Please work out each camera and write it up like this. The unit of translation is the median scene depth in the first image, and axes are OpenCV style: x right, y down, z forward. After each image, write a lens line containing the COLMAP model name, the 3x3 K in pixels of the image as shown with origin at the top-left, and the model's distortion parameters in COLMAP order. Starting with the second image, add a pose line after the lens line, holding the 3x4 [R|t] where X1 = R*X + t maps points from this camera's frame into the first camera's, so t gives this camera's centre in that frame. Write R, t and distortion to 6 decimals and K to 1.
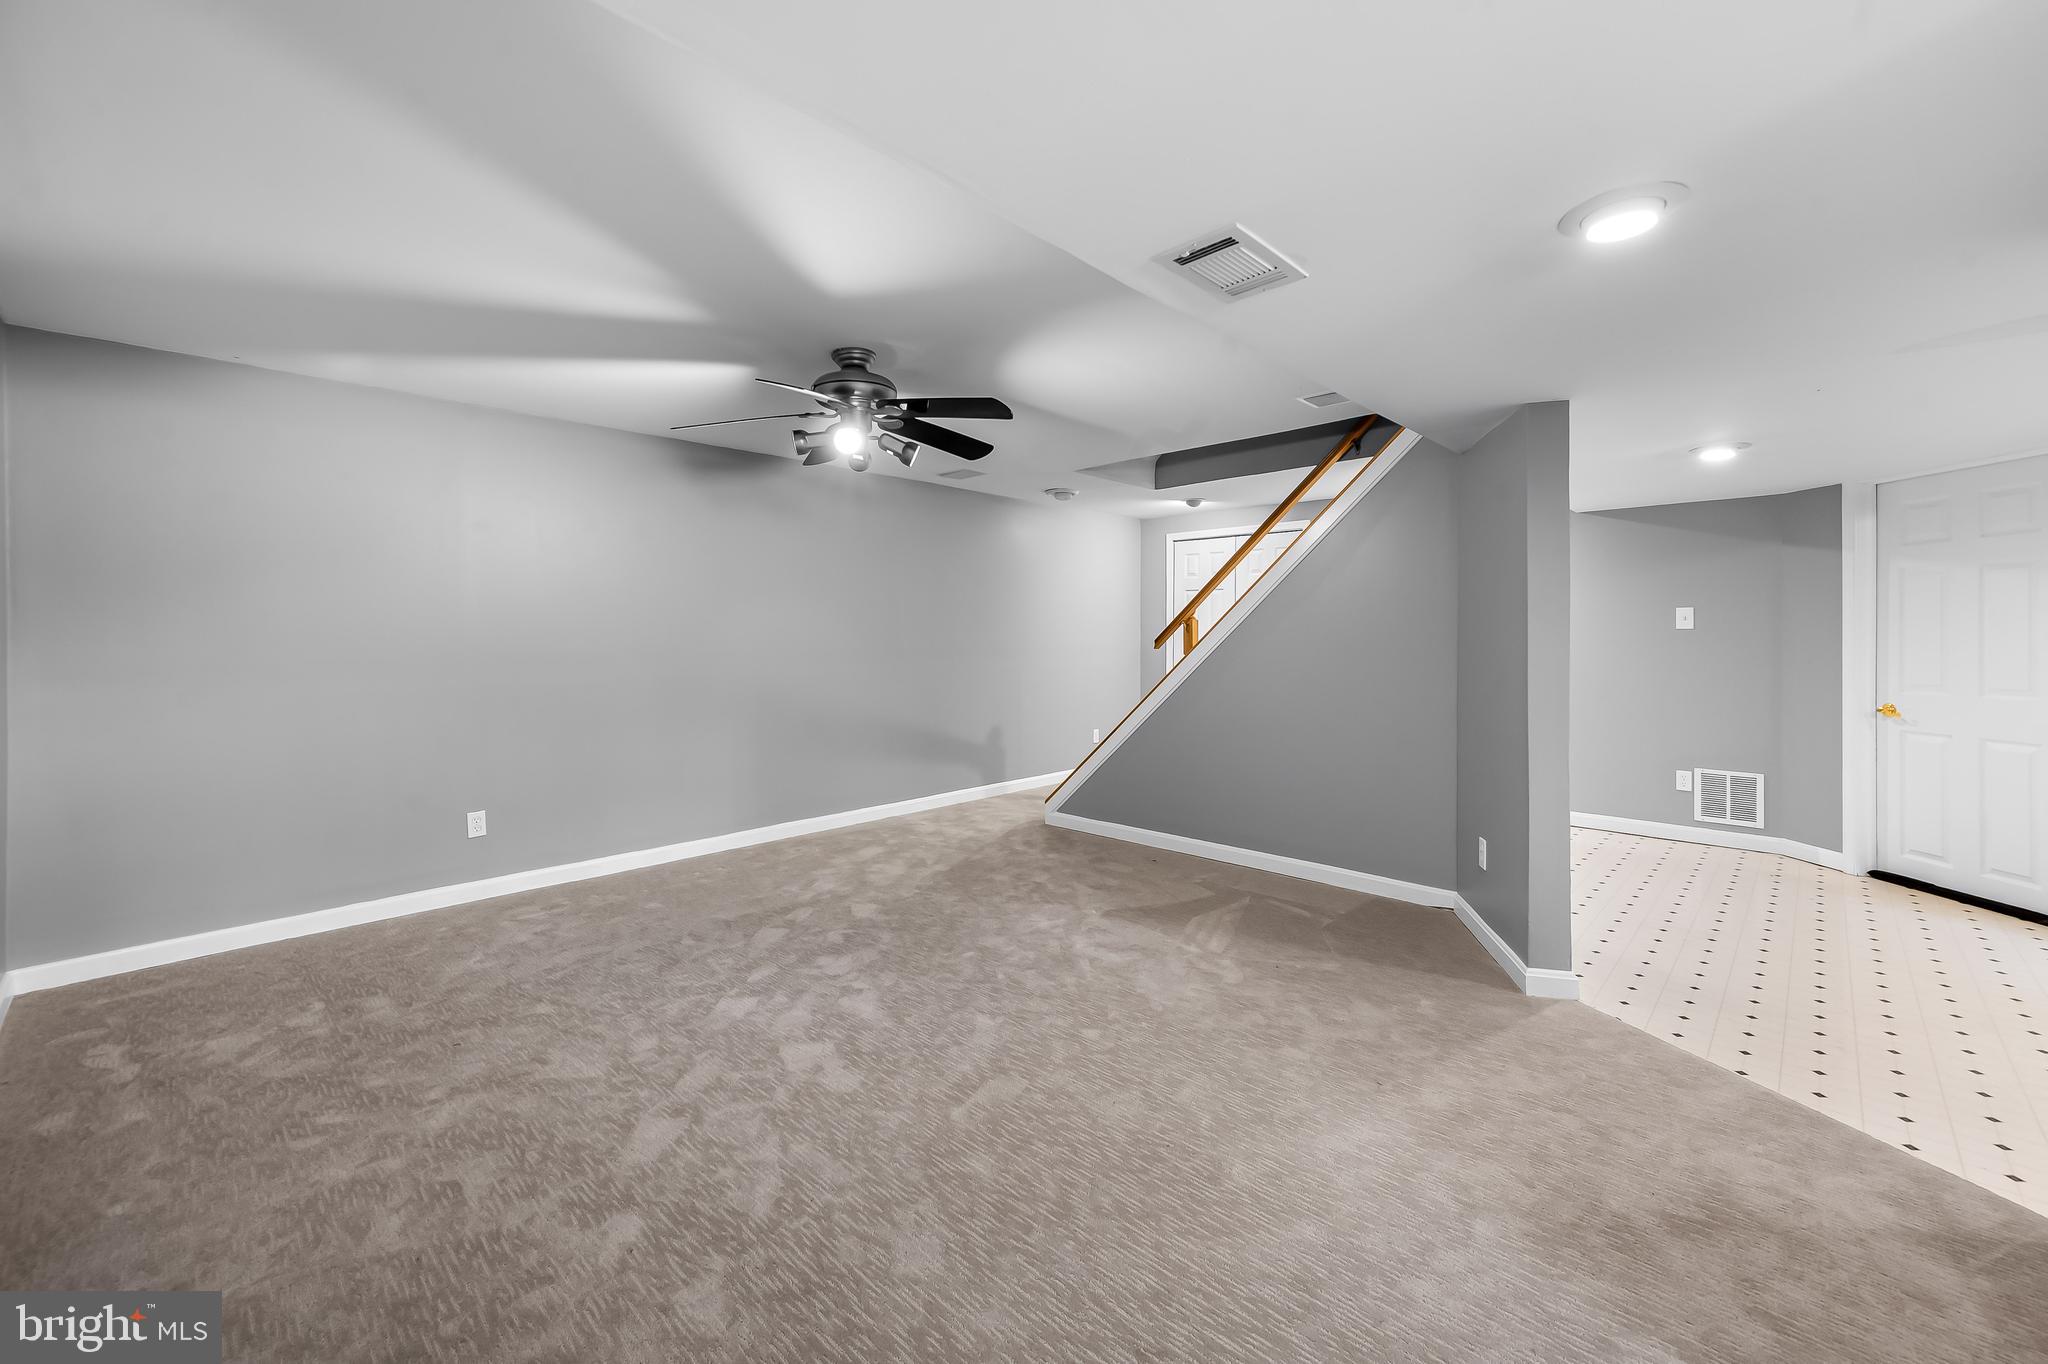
lens RADIAL K [[818.6, 0, 1034.5], [0, 818.6, 641.5], [0, 0, 1]] dist [0.010189, 0.000214]
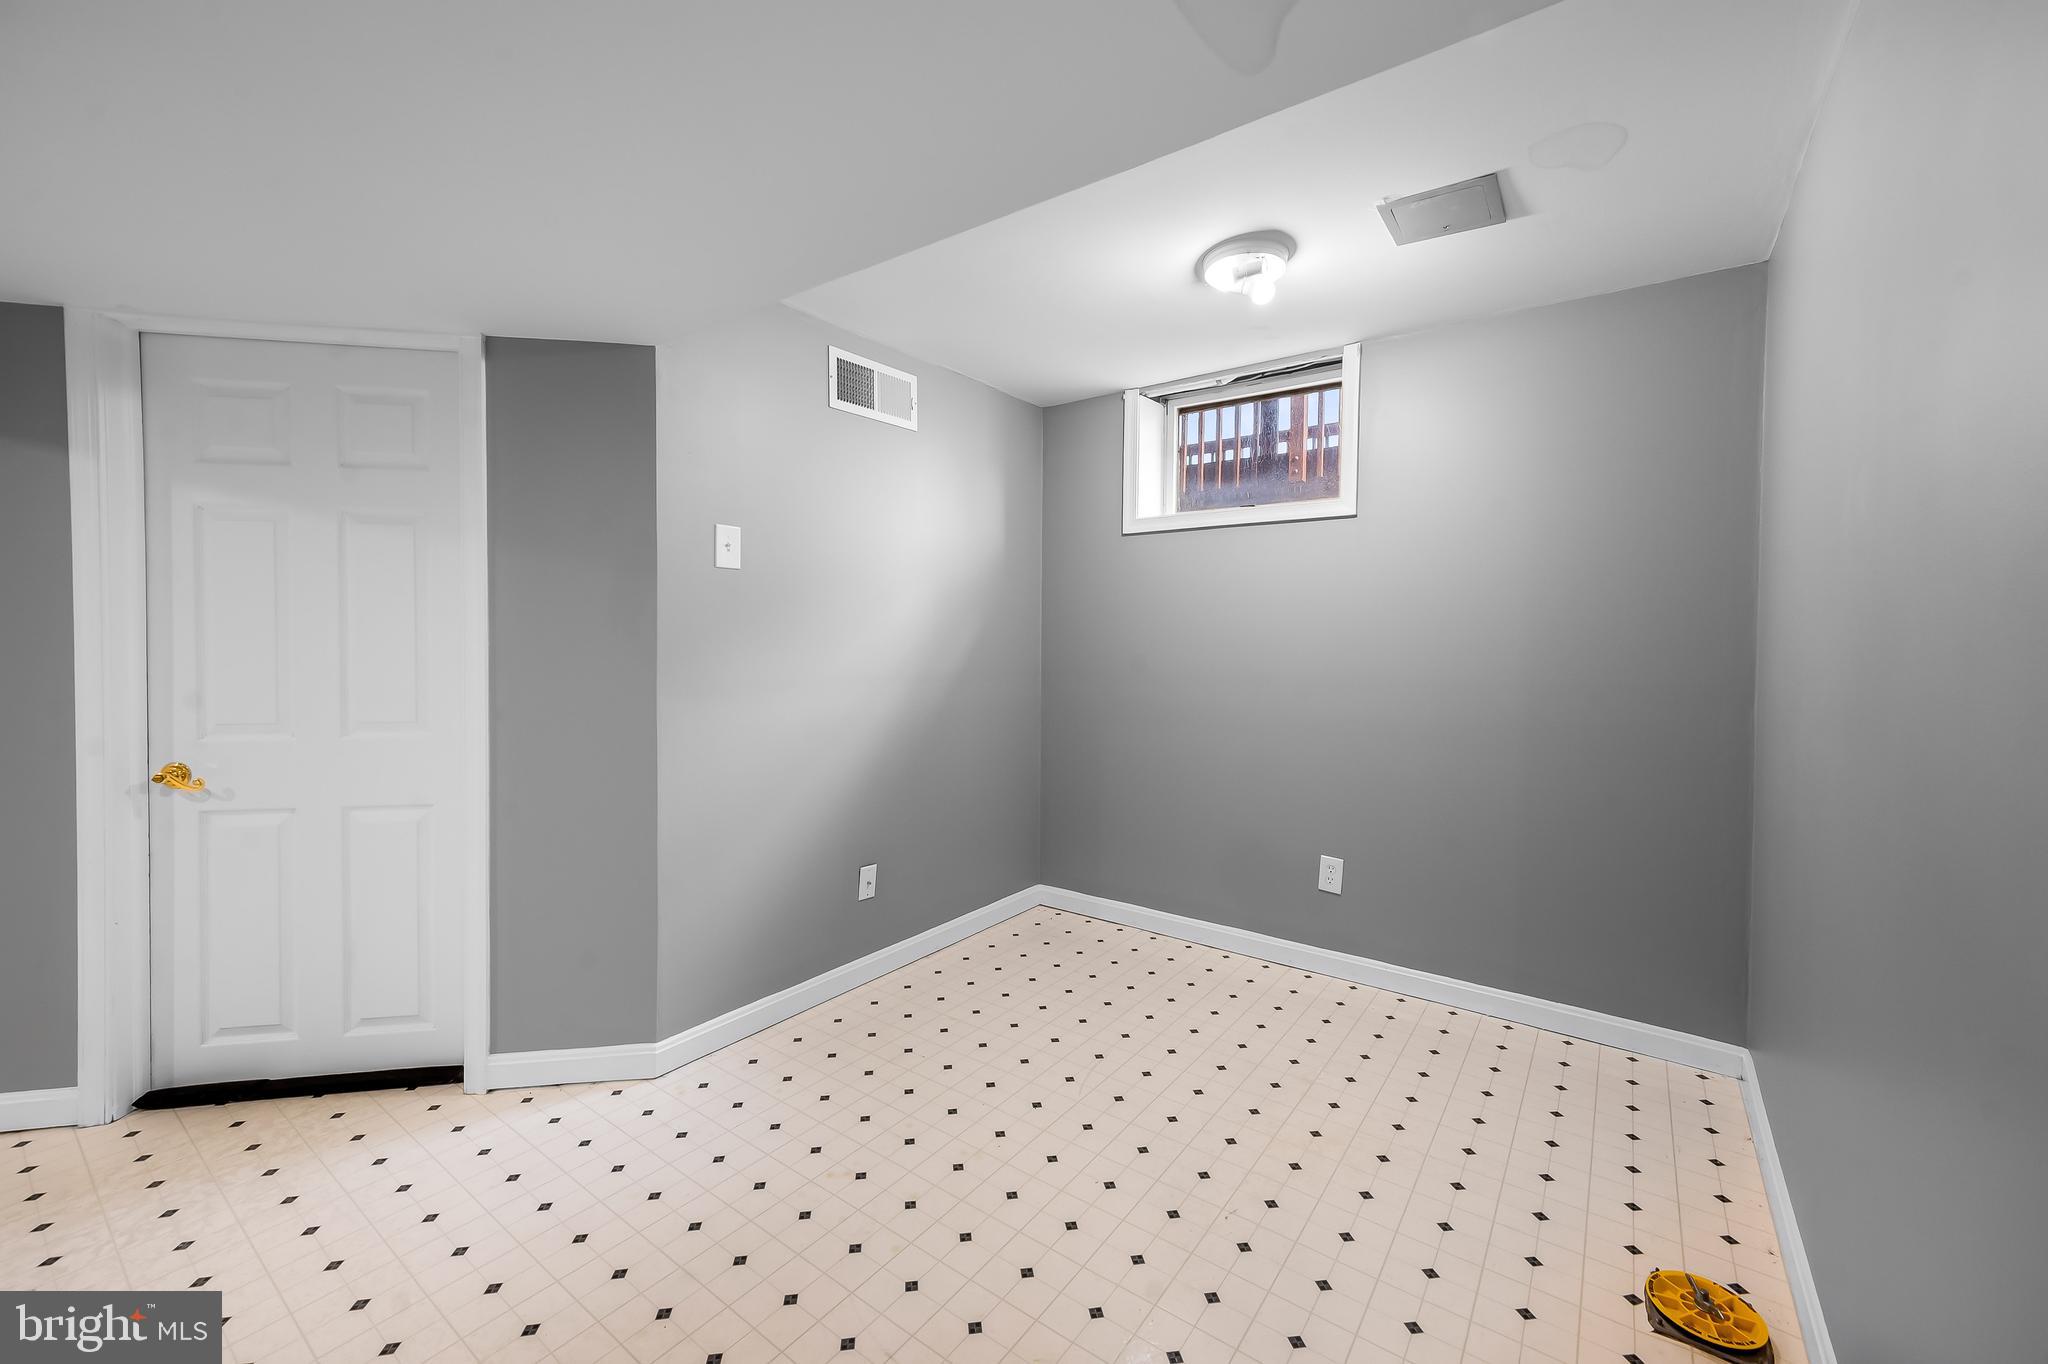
lens RADIAL K [[818.6, 0, 1034.5], [0, 818.6, 641.5], [0, 0, 1]] dist [0.010189, 0.000214]
pose [[-0.132698, -0.023134, 0.990886, 0.447943], [-0.004203, 0.999732, 0.022778, -0.015985], [-0.991148, -0.001143, -0.132760, 0.536203]]
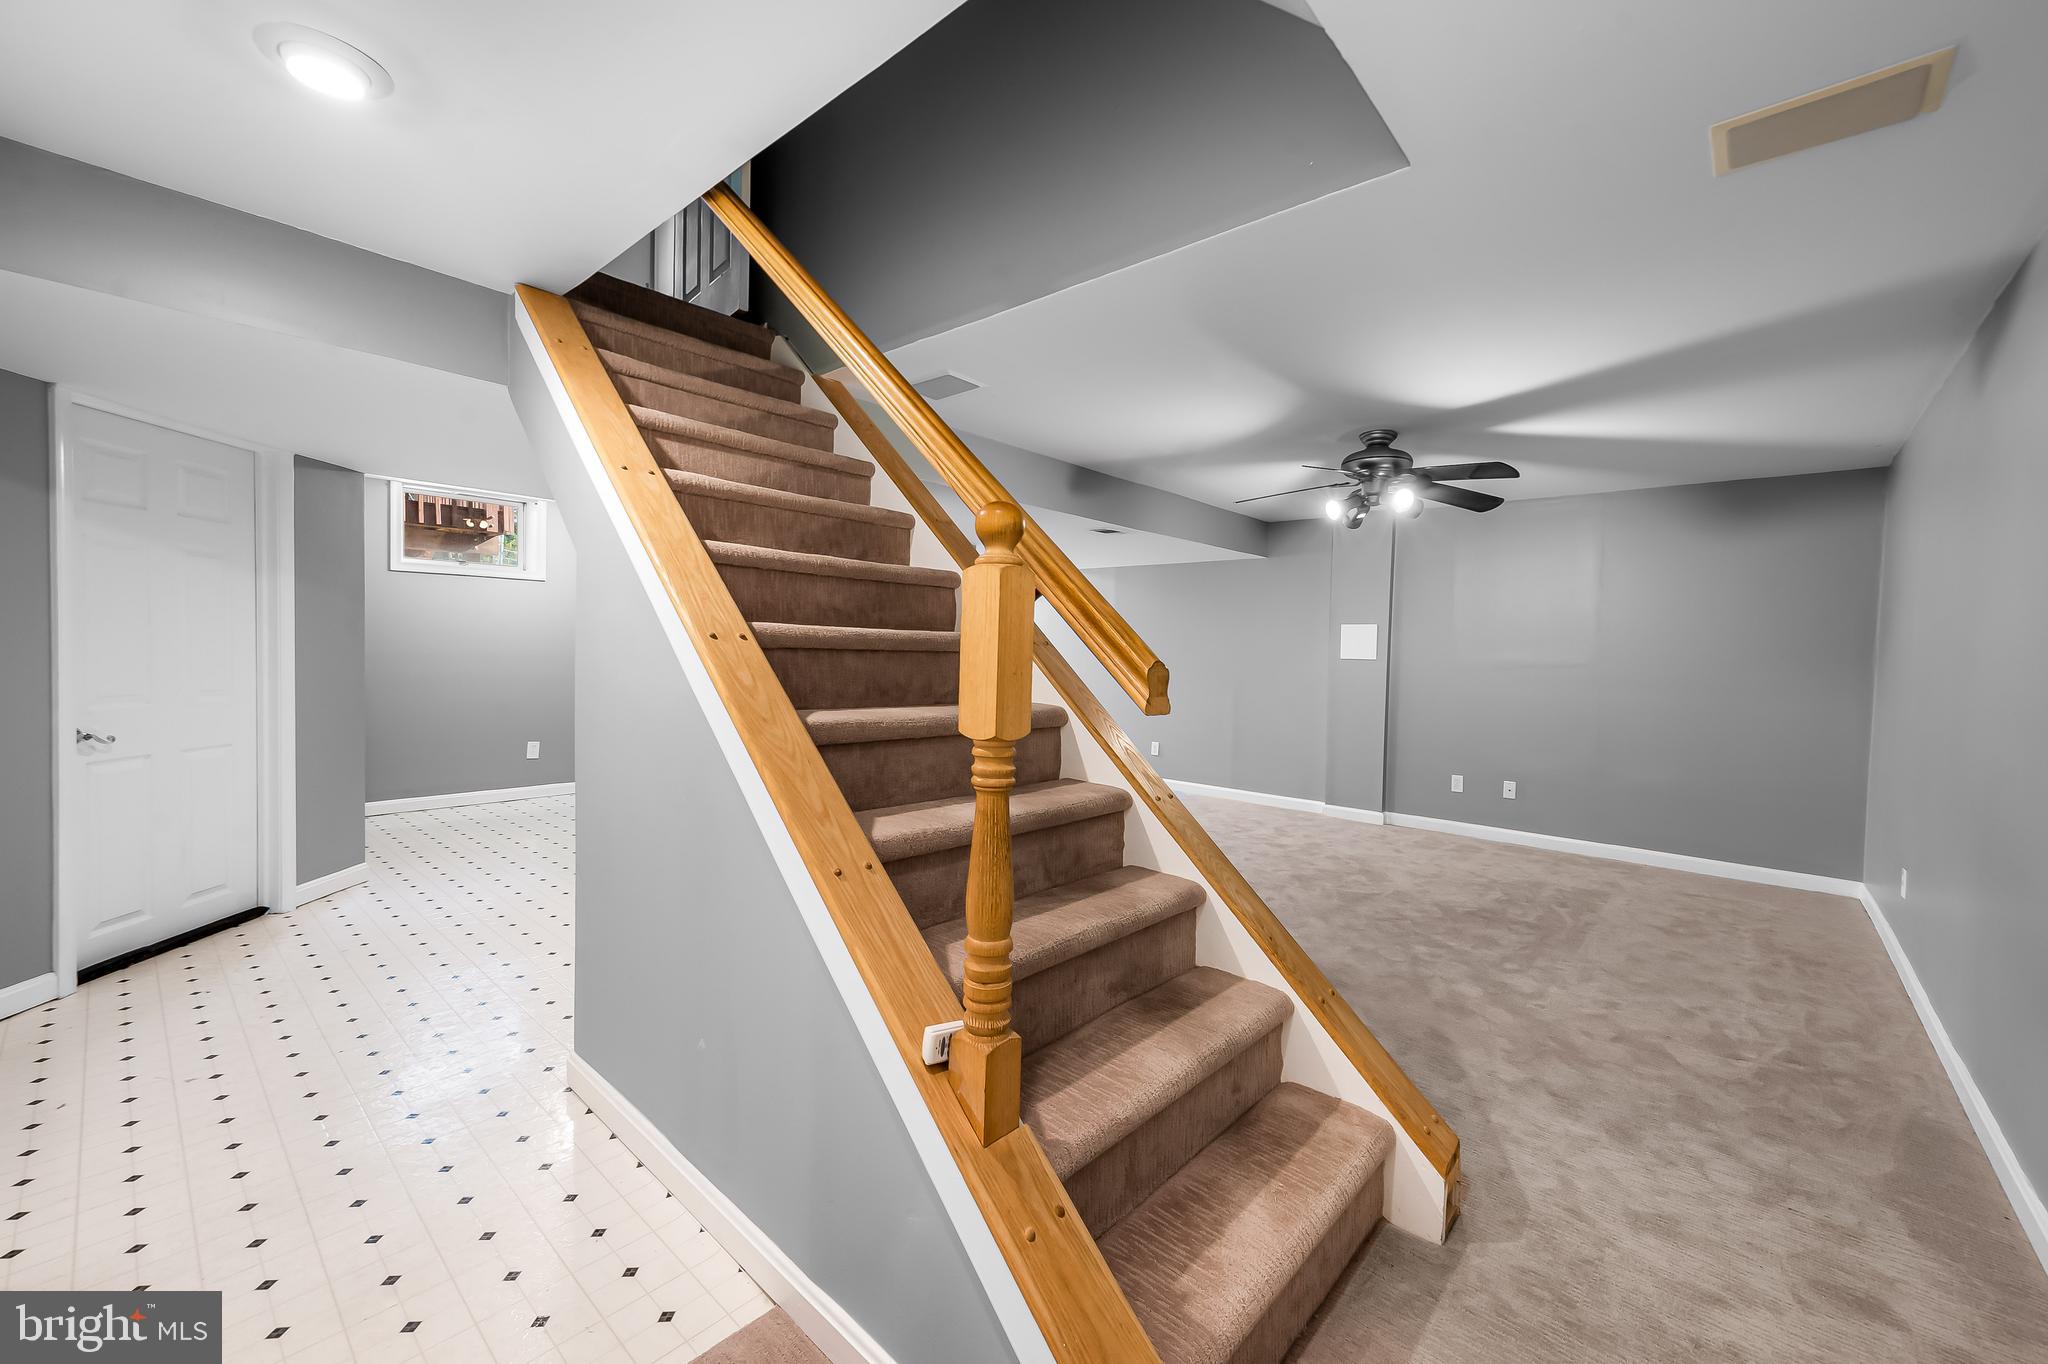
lens RADIAL K [[818.6, 0, 1034.5], [0, 818.6, 641.5], [0, 0, 1]] dist [0.010189, 0.000214]
pose [[-0.998676, -0.025369, -0.044760, 0.272660], [-0.025196, 0.999673, -0.004421, -0.013801], [0.044858, -0.003287, -0.998988, 1.718726]]
